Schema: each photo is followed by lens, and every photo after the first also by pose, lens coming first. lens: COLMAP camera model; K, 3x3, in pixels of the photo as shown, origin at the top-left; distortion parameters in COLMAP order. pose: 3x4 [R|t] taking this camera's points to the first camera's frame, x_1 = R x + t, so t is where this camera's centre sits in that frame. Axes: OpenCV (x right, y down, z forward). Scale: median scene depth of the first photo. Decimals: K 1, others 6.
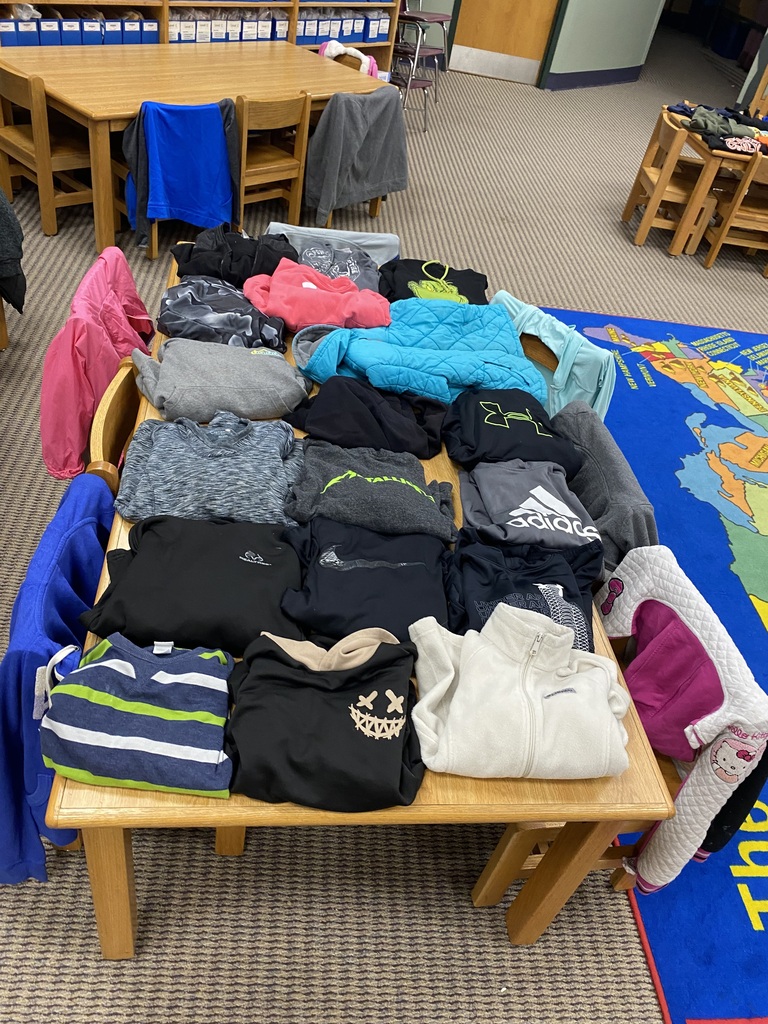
lens RADIAL K [[790.5, 0, 384.0], [0, 790.5, 512.0], [0, 0, 1]] dist [0.025235, -0.028975]
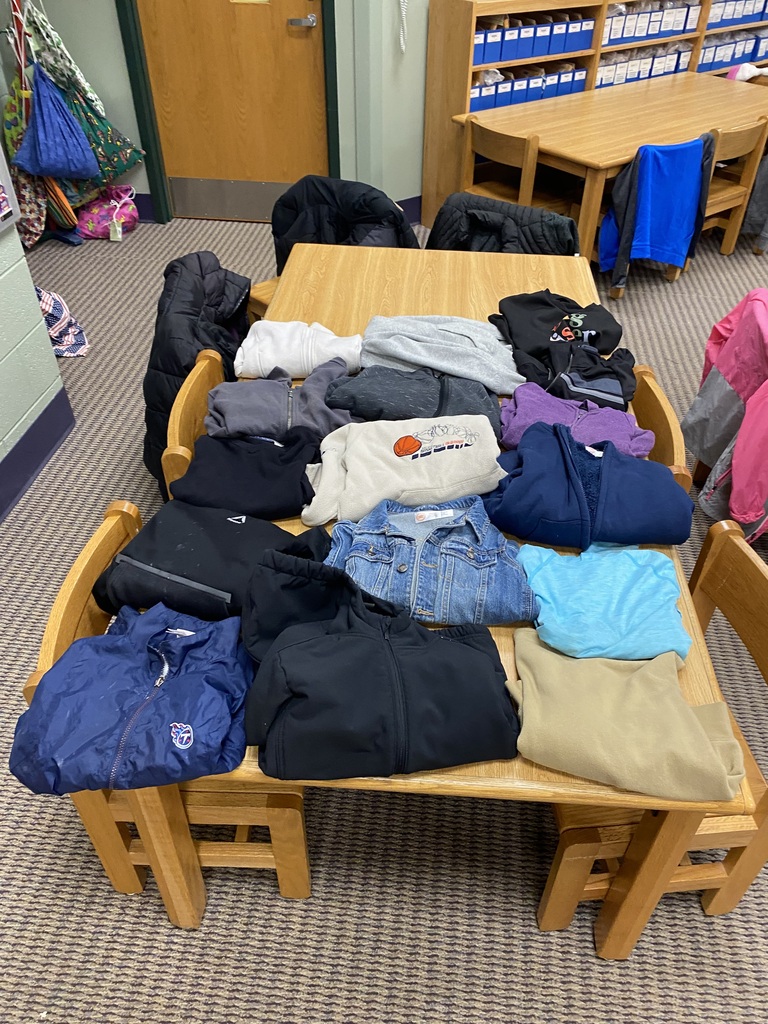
lens RADIAL K [[790.5, 0, 384.0], [0, 790.5, 512.0], [0, 0, 1]] dist [0.025235, -0.028975]
pose [[0.971623, -0.013021, -0.236176, -0.309997], [0.004315, 0.999293, -0.037342, -0.009818], [0.236495, 0.035263, 0.970993, -0.037924]]
